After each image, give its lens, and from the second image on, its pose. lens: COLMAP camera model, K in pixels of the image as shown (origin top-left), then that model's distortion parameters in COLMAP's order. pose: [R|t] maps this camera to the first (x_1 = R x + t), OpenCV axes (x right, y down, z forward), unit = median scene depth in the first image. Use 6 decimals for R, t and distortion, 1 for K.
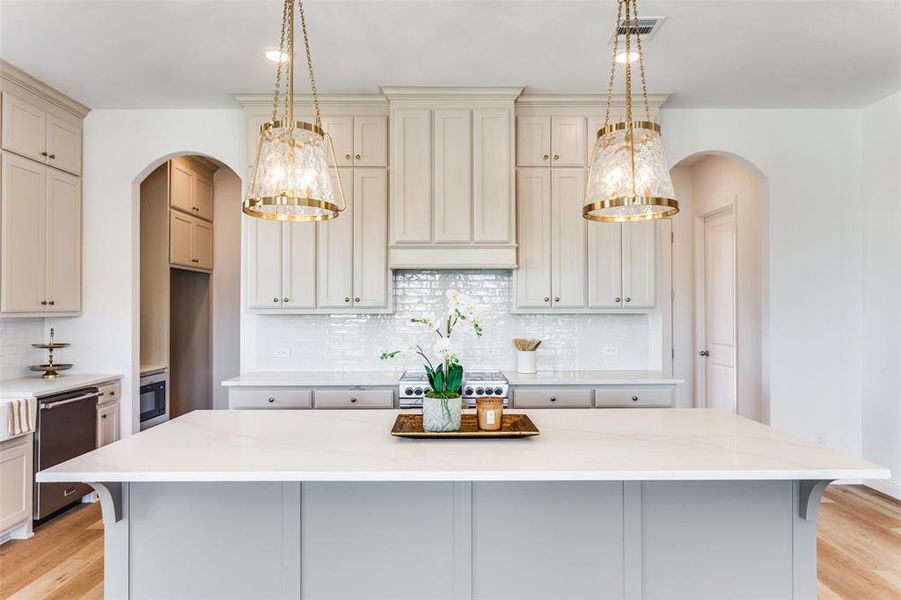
lens RADIAL K [[504.8, 0, 466.2], [0, 504.8, 317.4], [0, 0, 1]] dist [0.017080, -0.002543]
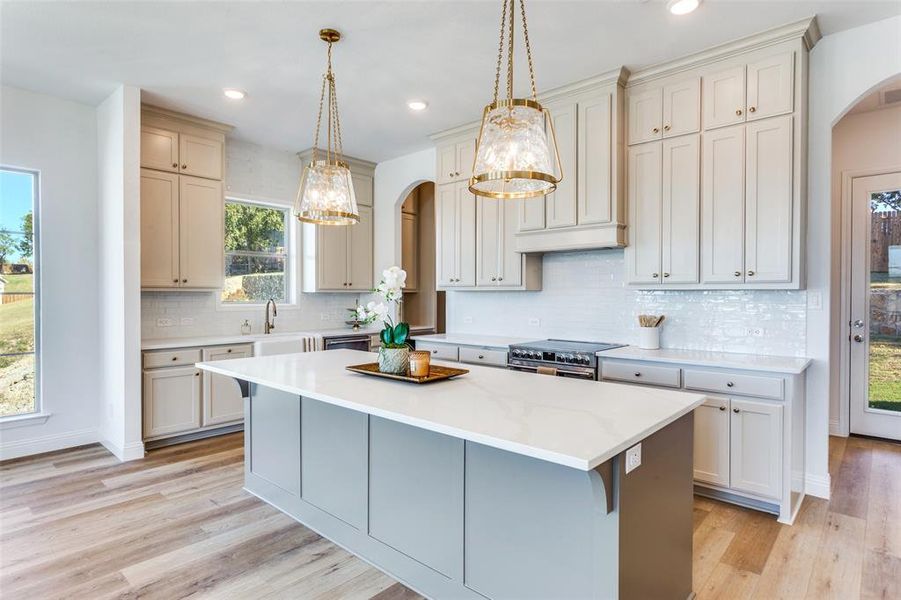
lens RADIAL K [[504.8, 0, 449.6], [0, 504.8, 297.8], [0, 0, 1]] dist [0.017080, -0.002543]
pose [[0.725642, 0.007781, -0.688029, 0.549248], [-0.001381, 0.999951, 0.009852, -0.001039], [0.688072, -0.006199, 0.725616, 0.009075]]
